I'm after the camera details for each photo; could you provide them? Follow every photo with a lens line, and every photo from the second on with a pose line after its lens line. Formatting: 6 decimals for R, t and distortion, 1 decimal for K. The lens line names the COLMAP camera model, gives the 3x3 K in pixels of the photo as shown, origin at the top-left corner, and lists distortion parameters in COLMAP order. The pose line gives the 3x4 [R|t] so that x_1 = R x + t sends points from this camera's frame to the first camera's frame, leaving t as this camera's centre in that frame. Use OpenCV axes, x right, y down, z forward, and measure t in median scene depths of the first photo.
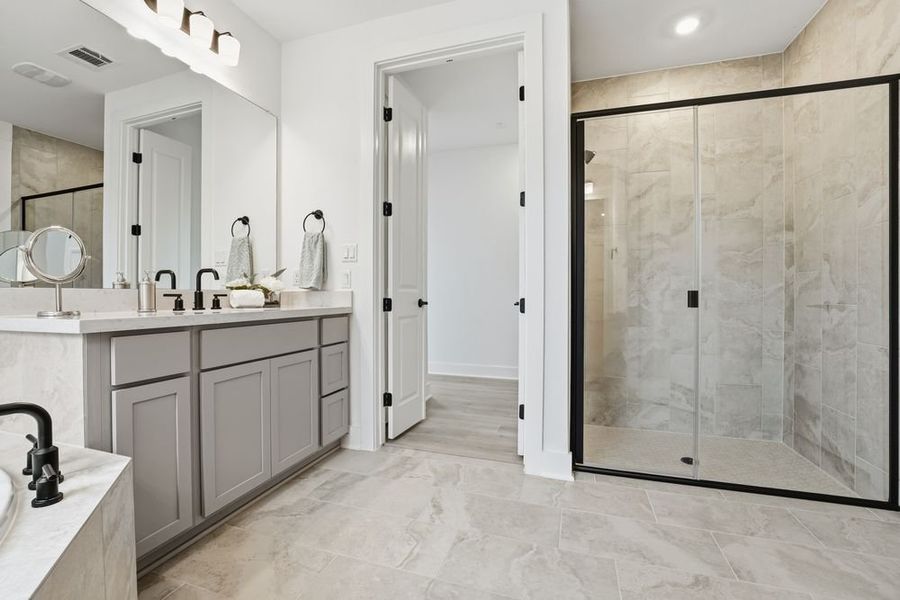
lens RADIAL K [[384.9, 0, 450.2], [0, 384.9, 297.7], [0, 0, 1]] dist [-0.023180, 0.000137]
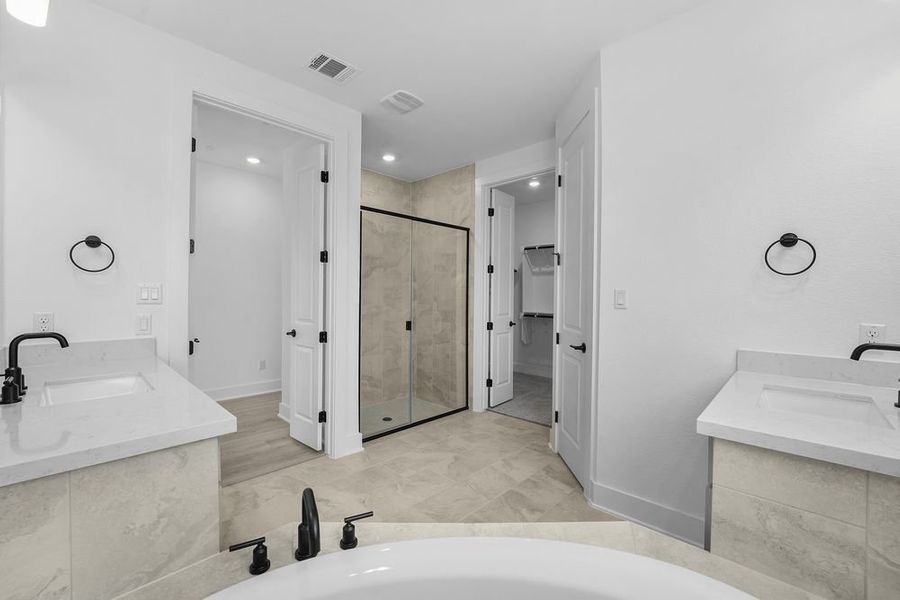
lens RADIAL K [[372.4, 0, 453.8], [0, 372.4, 296.4], [0, 0, 1]] dist [-0.018333, 0.000047]
pose [[0.429950, -0.000229, 0.902852, -0.818070], [-0.005564, 0.999980, 0.002903, -0.133316], [-0.902835, -0.006271, 0.429941, 0.038101]]
